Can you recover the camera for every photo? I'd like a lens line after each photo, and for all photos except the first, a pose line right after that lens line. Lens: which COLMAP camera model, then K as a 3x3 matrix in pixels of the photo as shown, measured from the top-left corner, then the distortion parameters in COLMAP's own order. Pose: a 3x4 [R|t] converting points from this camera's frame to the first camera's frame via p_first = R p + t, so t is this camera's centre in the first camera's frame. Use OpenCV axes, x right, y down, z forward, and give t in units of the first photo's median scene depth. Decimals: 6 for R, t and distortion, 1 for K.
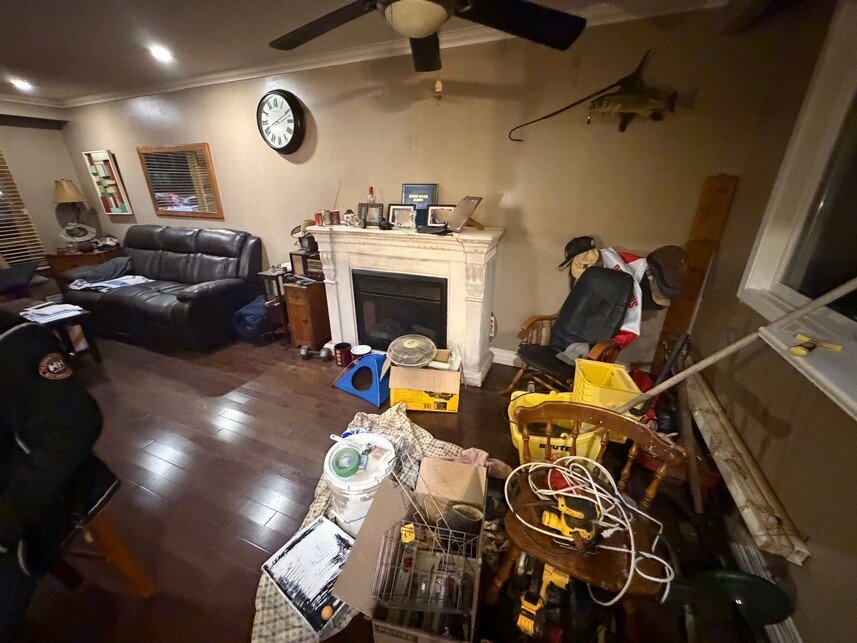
lens RADIAL K [[339.6, 0, 424.3], [0, 339.6, 317.8], [0, 0, 1]] dist [0.001753, -0.001101]
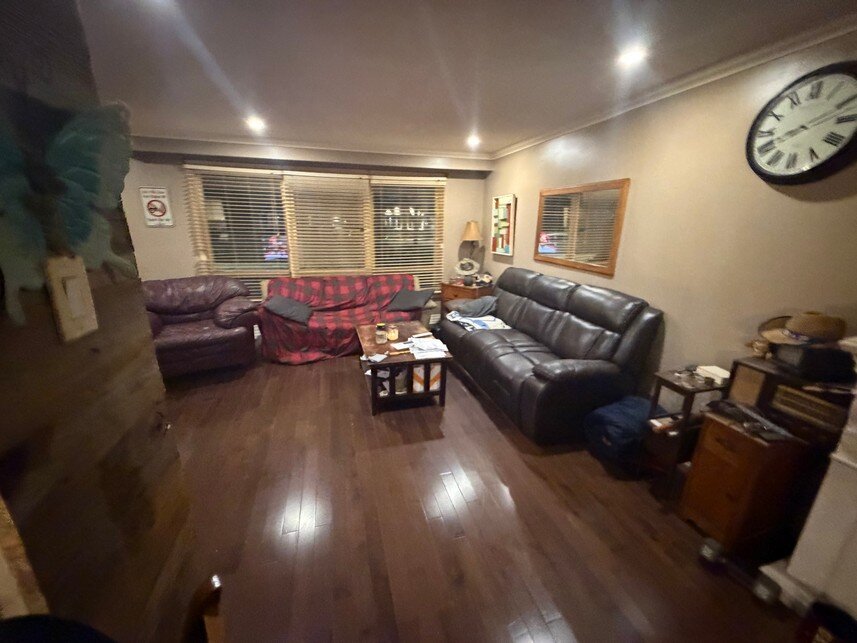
lens RADIAL K [[339.6, 0, 427.7], [0, 339.6, 322.5], [0, 0, 1]] dist [0.001753, -0.001101]
pose [[0.626636, 0.240657, -0.741223, -0.270575], [-0.312741, 0.948834, 0.043669, -0.100802], [0.713806, 0.204446, 0.669837, 0.231700]]
